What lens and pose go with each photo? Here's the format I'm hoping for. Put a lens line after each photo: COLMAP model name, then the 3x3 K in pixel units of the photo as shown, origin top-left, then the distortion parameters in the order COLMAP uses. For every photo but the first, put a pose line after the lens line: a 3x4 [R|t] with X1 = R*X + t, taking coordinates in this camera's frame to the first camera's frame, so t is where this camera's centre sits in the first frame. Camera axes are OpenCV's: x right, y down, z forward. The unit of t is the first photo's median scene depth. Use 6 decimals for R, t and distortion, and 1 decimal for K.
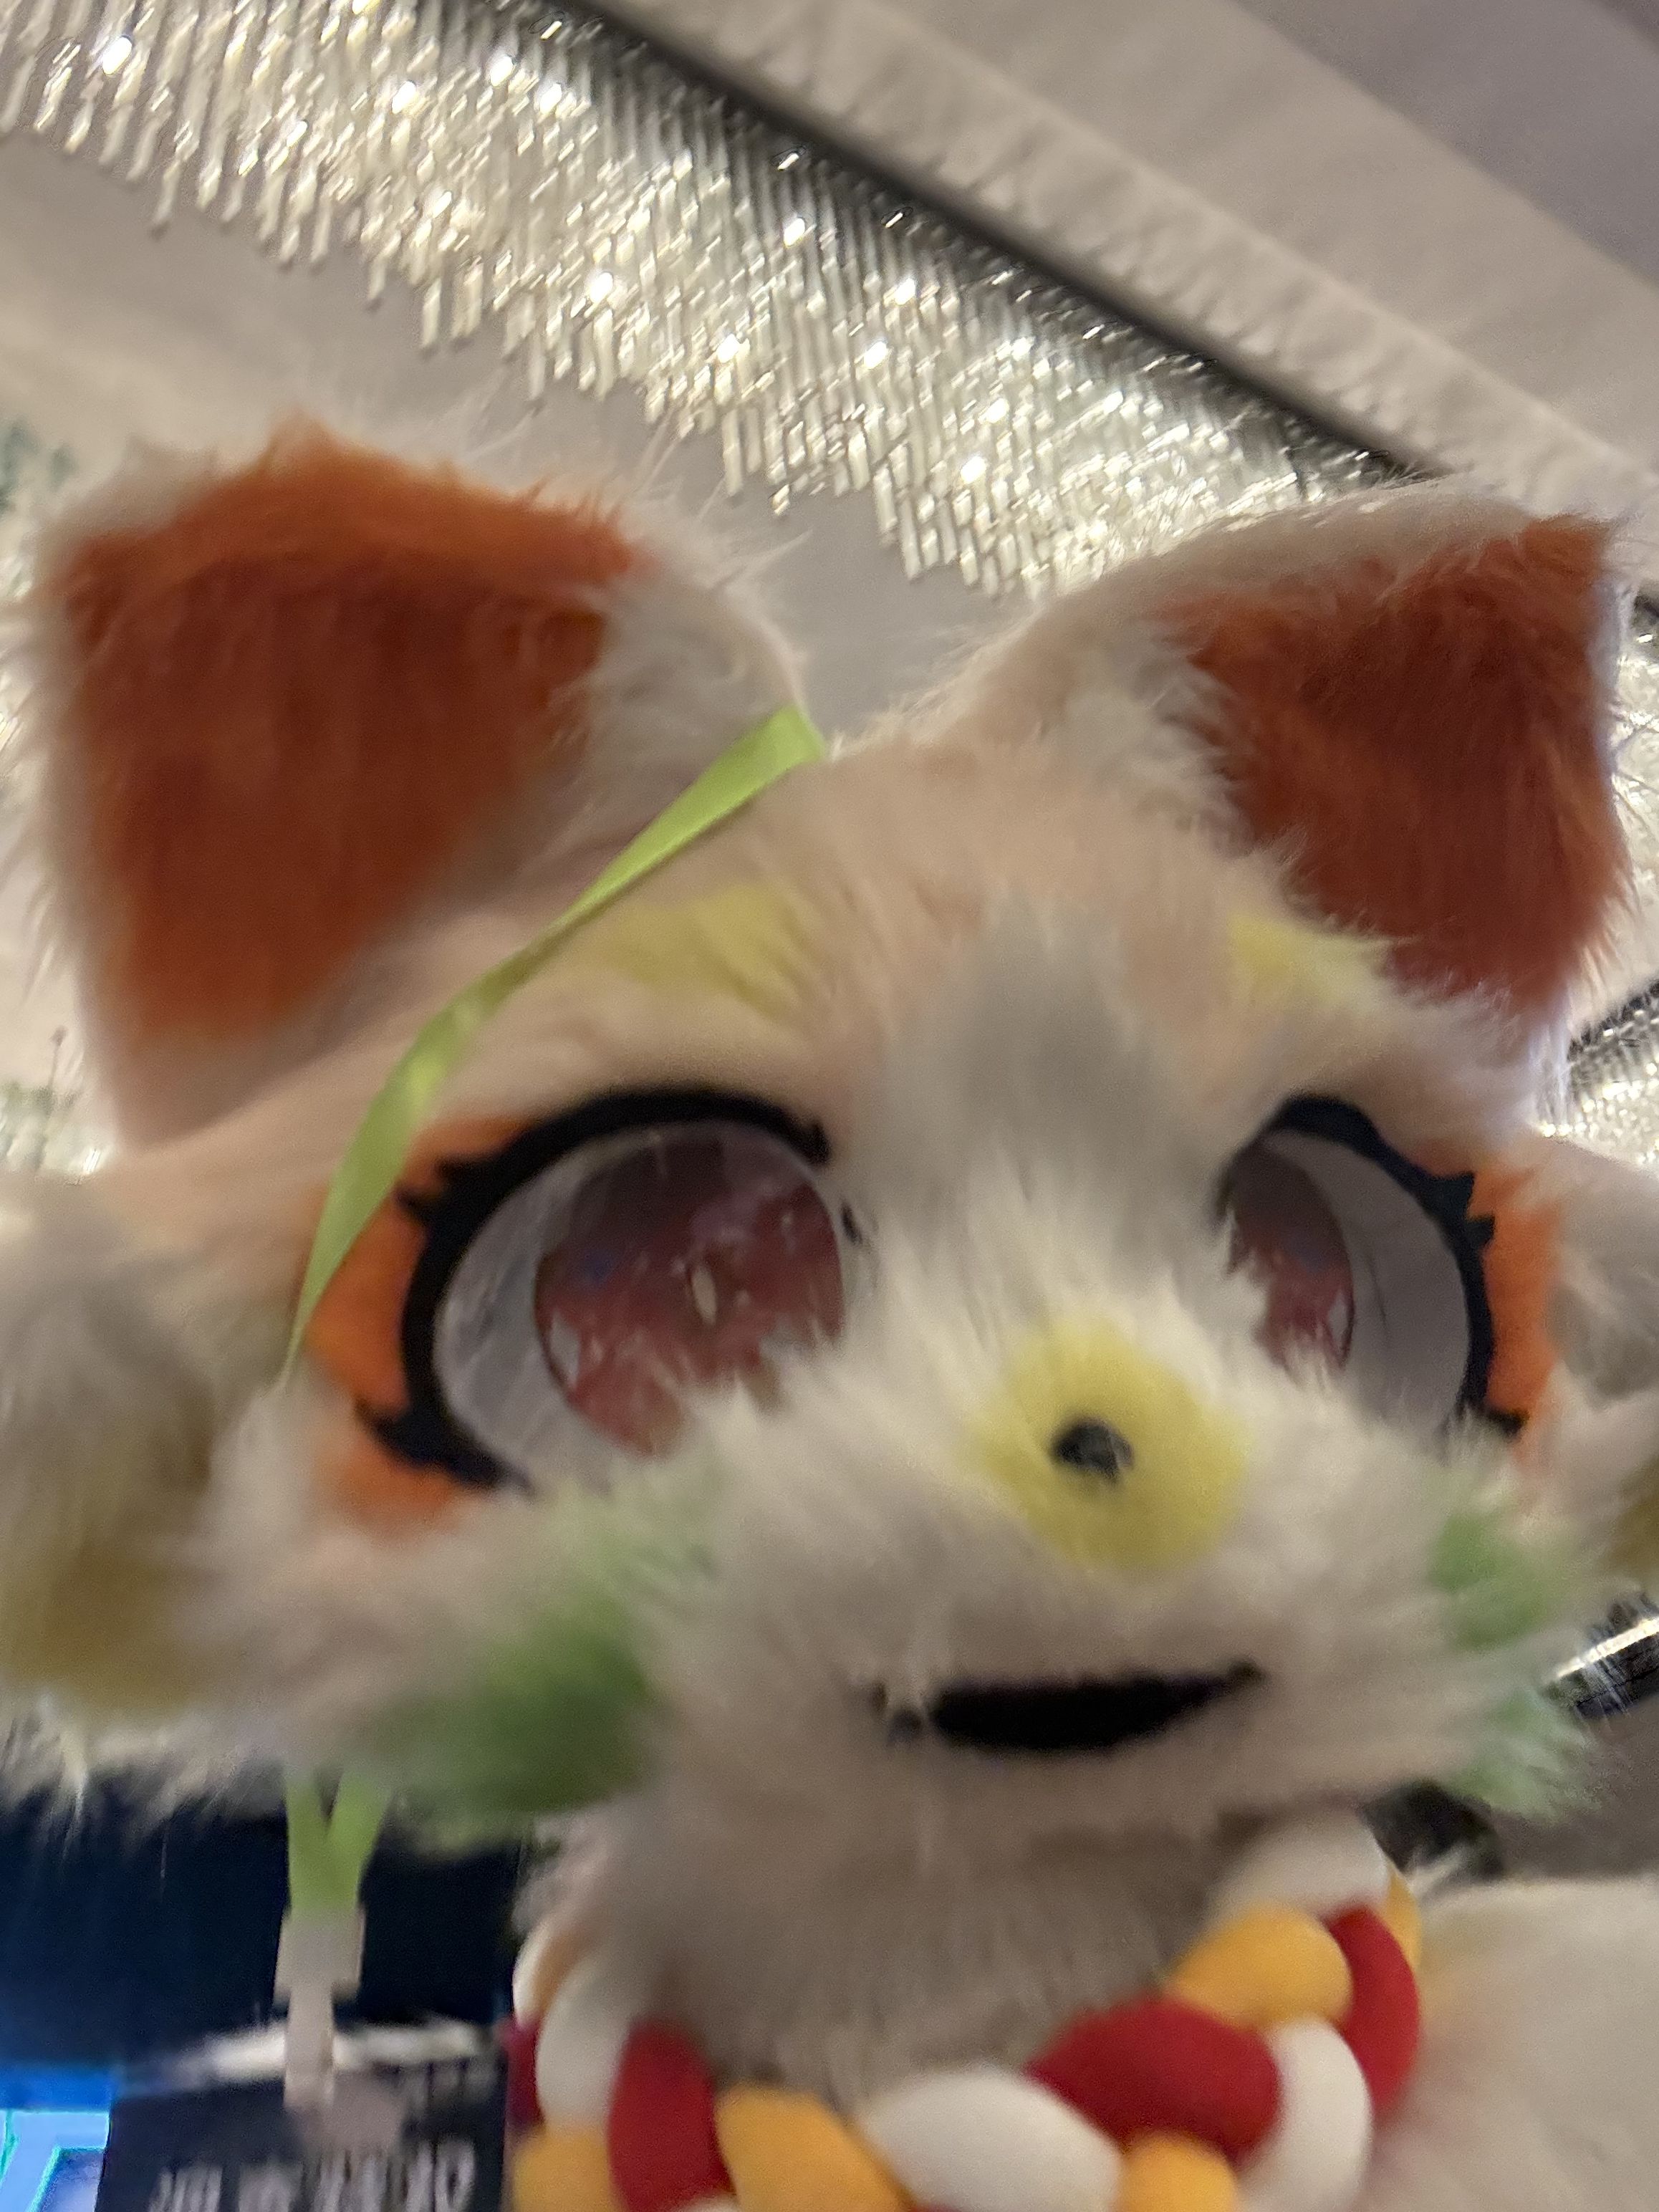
lens RADIAL K [[1960.3, 0, 829.5], [0, 1960.3, 1106.0], [0, 0, 1]] dist [0.074732, 0.004682]
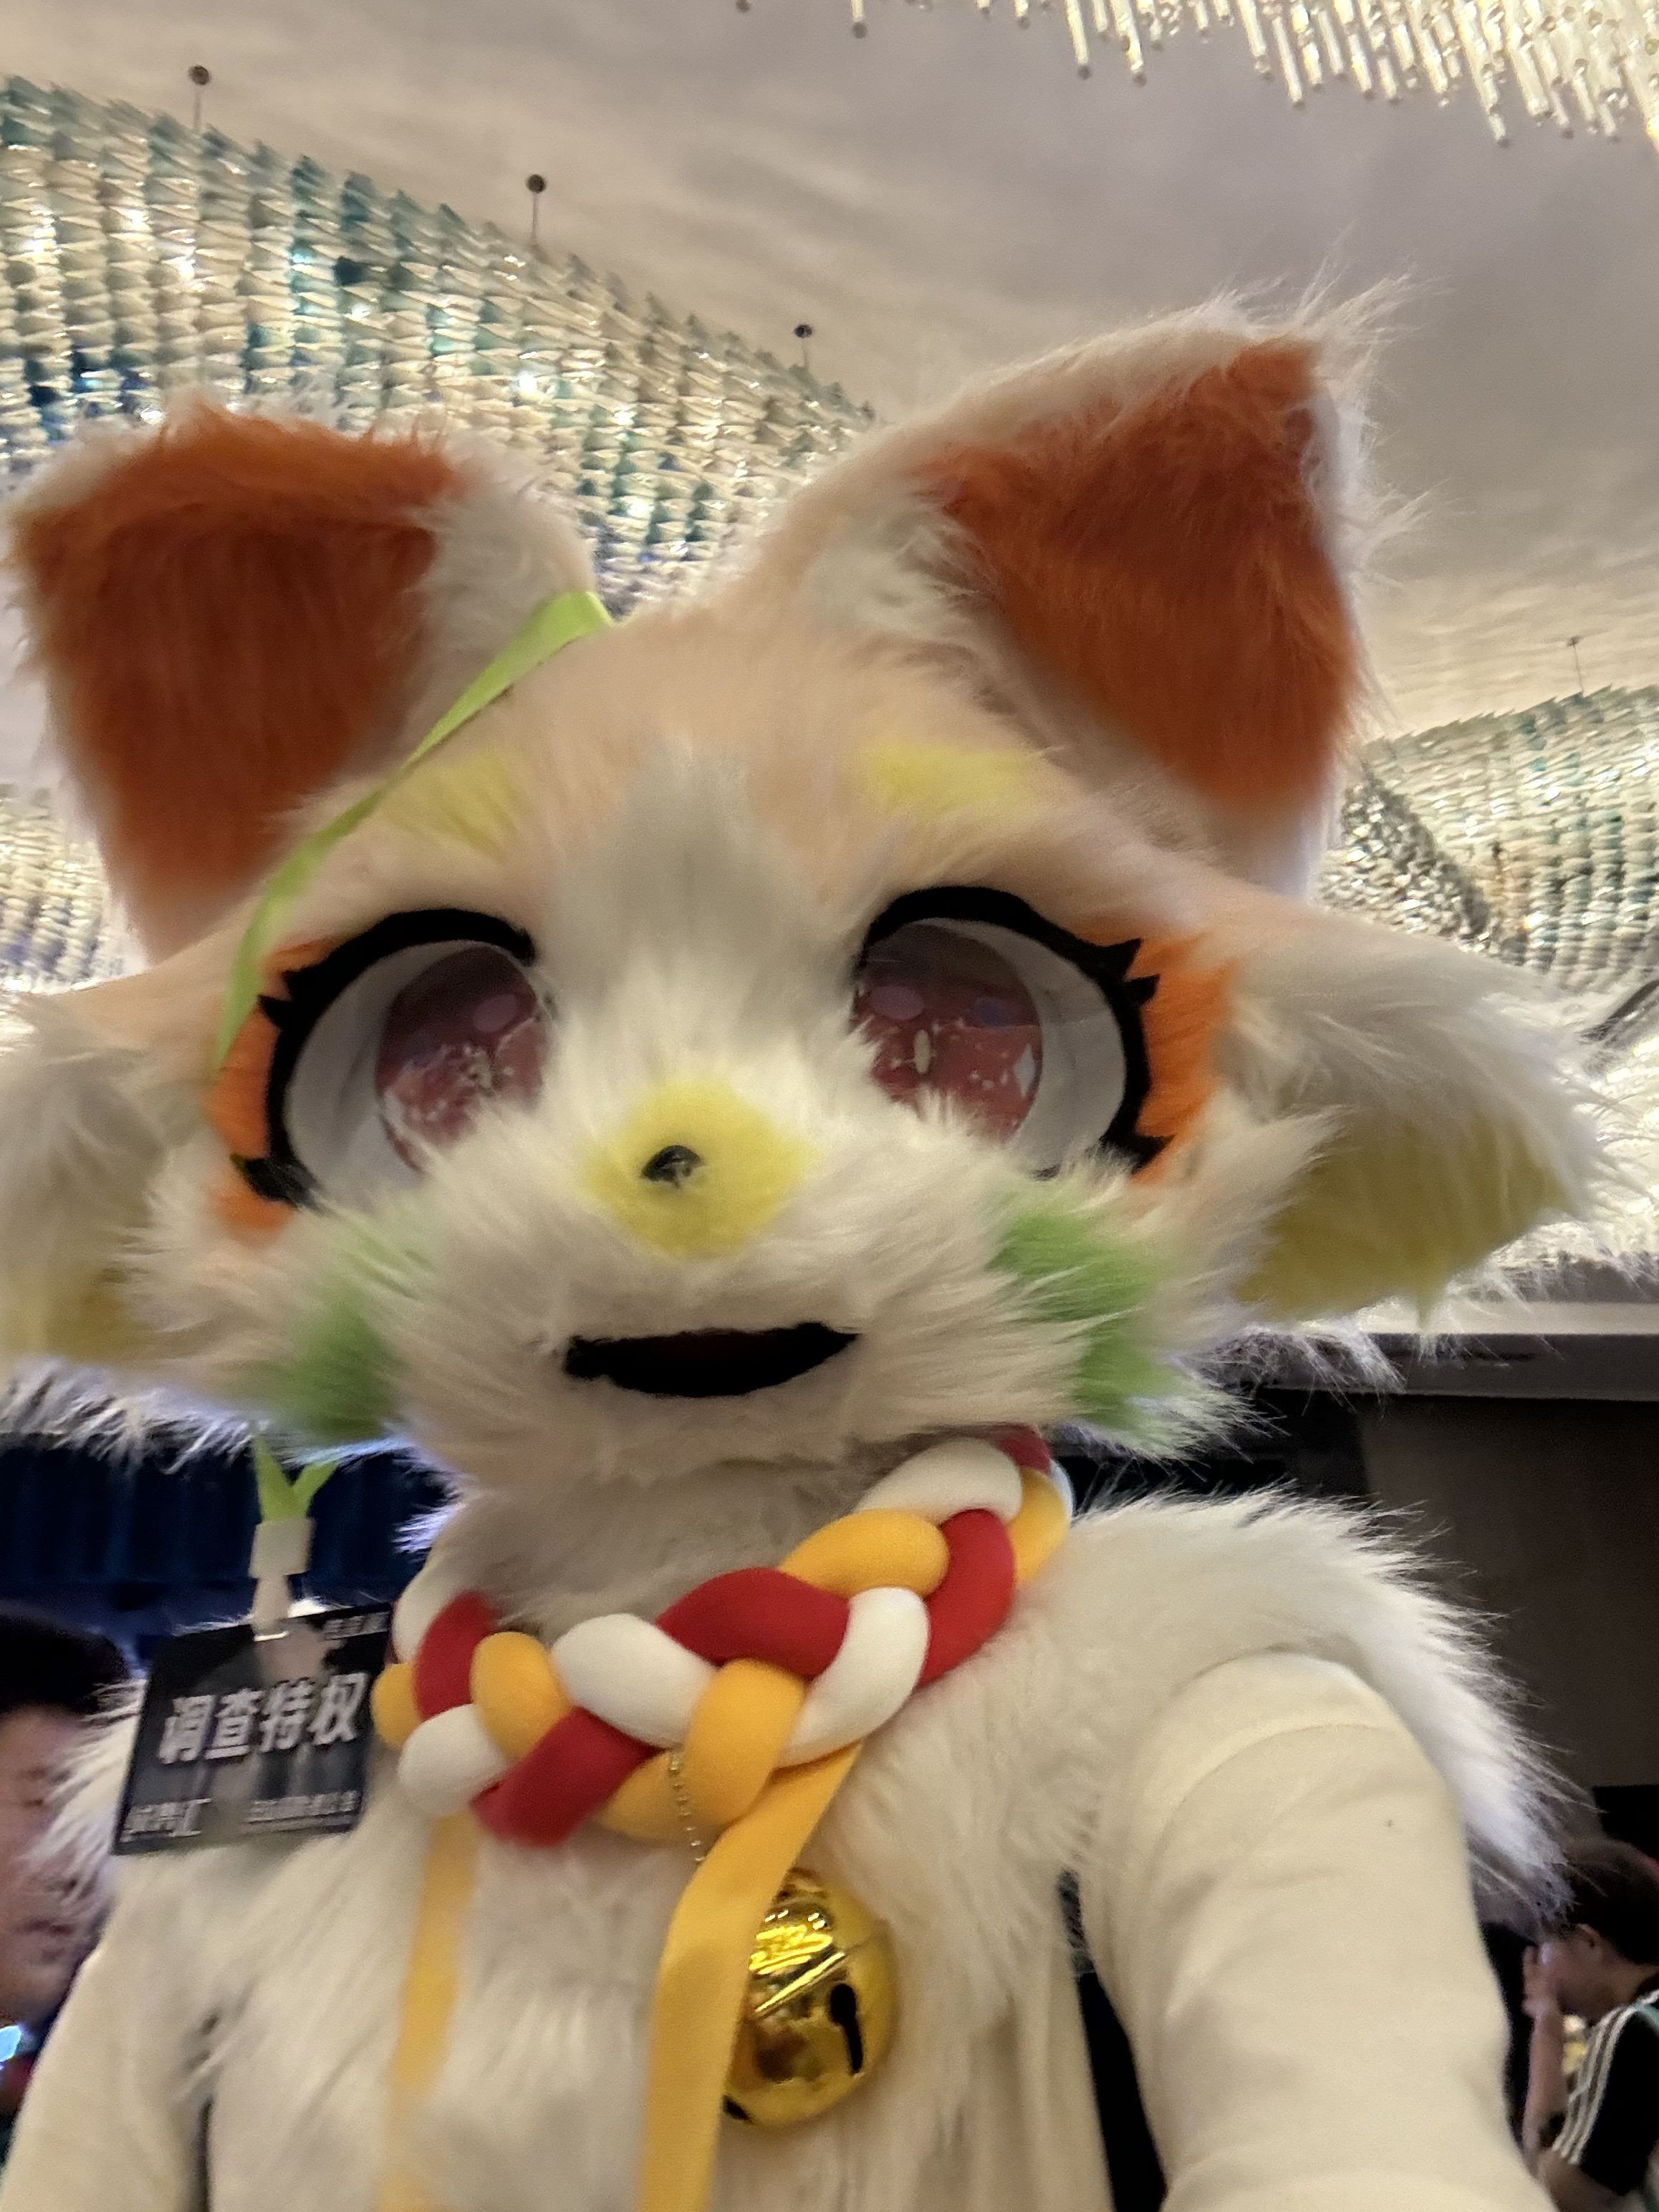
lens RADIAL K [[1960.3, 0, 829.5], [0, 1960.3, 1106.0], [0, 0, 1]] dist [0.074732, 0.004682]
pose [[0.971306, -0.032365, -0.235621, 0.464234], [0.055901, 0.994011, 0.093904, 0.012366], [0.231171, -0.104381, 0.967298, -0.216252]]
